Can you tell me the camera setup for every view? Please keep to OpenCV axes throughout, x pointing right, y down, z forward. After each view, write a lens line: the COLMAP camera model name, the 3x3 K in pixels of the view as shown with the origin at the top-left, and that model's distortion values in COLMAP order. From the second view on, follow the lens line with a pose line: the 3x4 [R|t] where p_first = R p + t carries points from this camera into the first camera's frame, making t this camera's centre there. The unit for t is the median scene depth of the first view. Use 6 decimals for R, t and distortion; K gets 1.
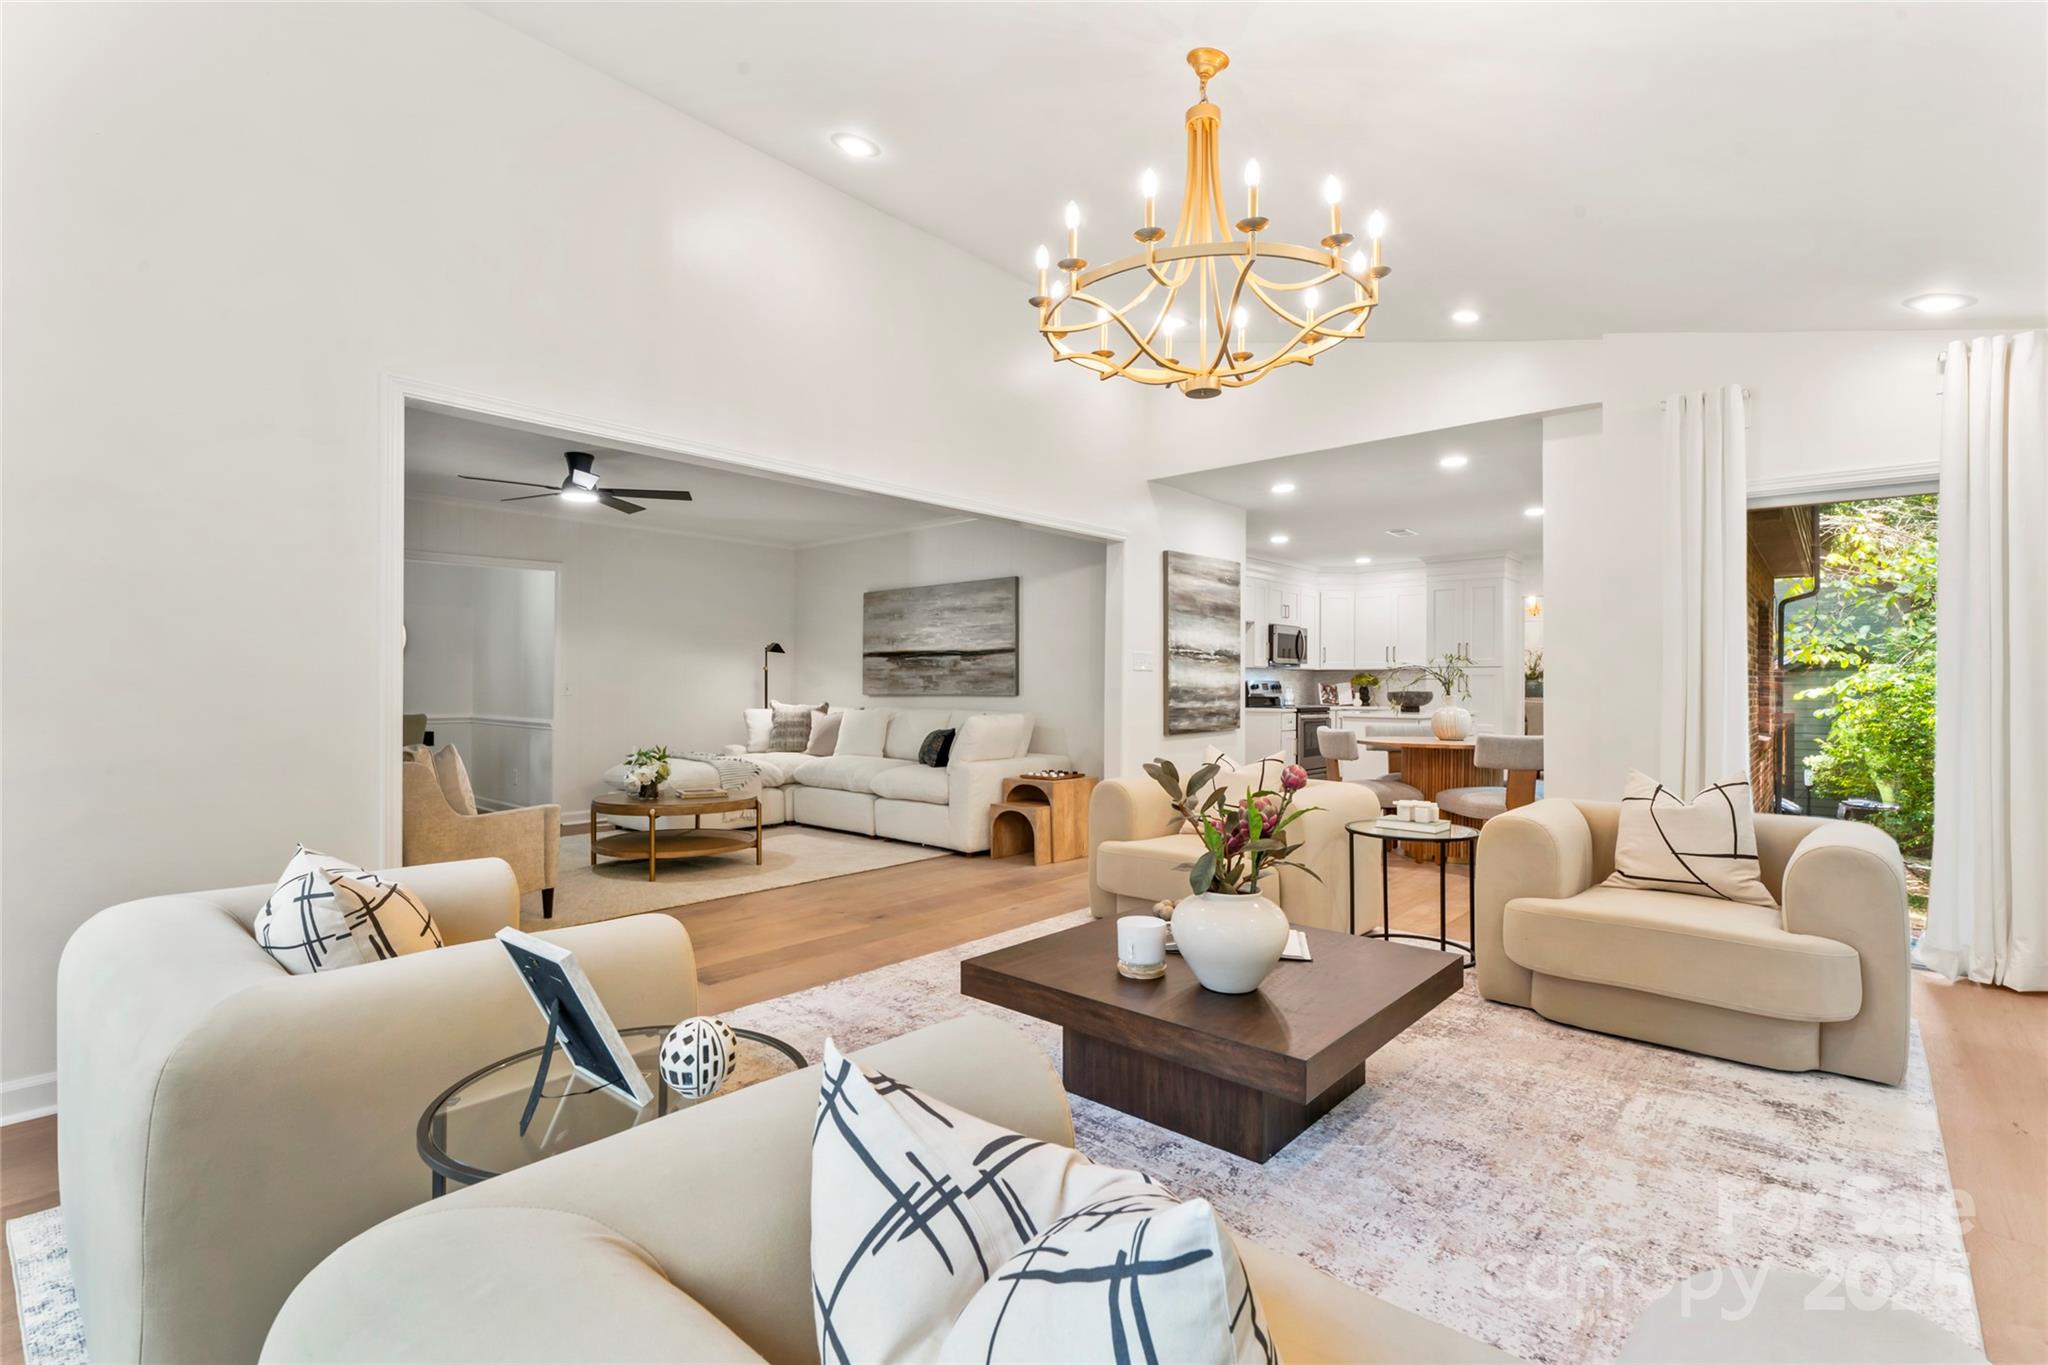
lens RADIAL K [[941.3, 0, 1014.5], [0, 941.3, 641.7], [0, 0, 1]] dist [0.063484, 0.000036]
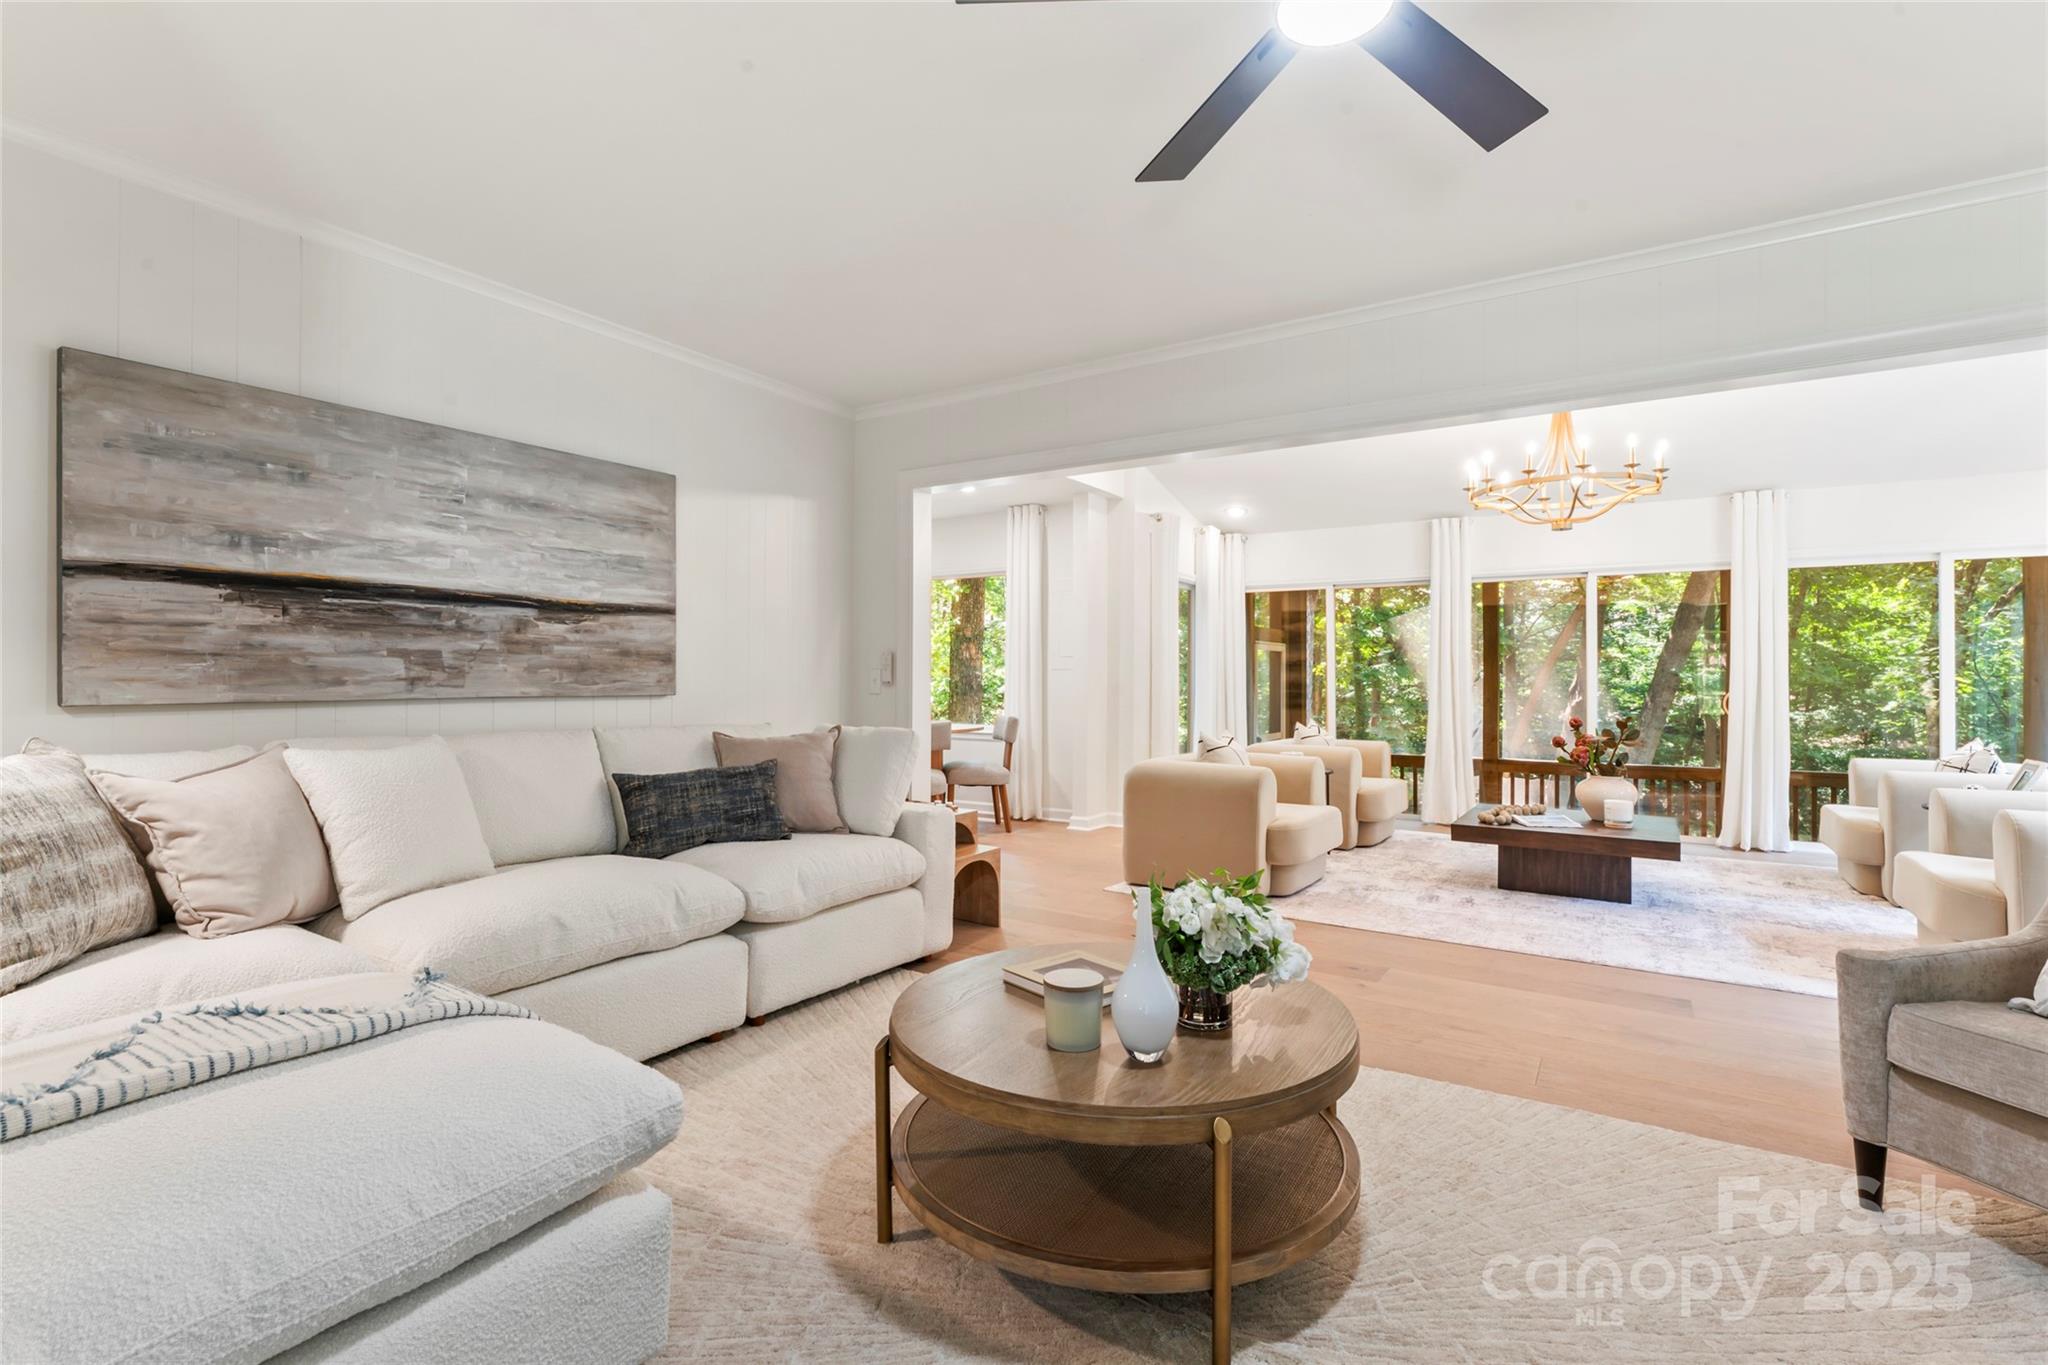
lens RADIAL K [[920.4, 0, 1024.0], [0, 920.4, 682.5], [0, 0, 1]] dist [-0.000478, -0.000095]
pose [[-0.119761, -0.001049, 0.992802, -0.509787], [-0.046763, 0.998895, -0.004586, 0.039872], [-0.991701, -0.046975, -0.119677, 0.806190]]
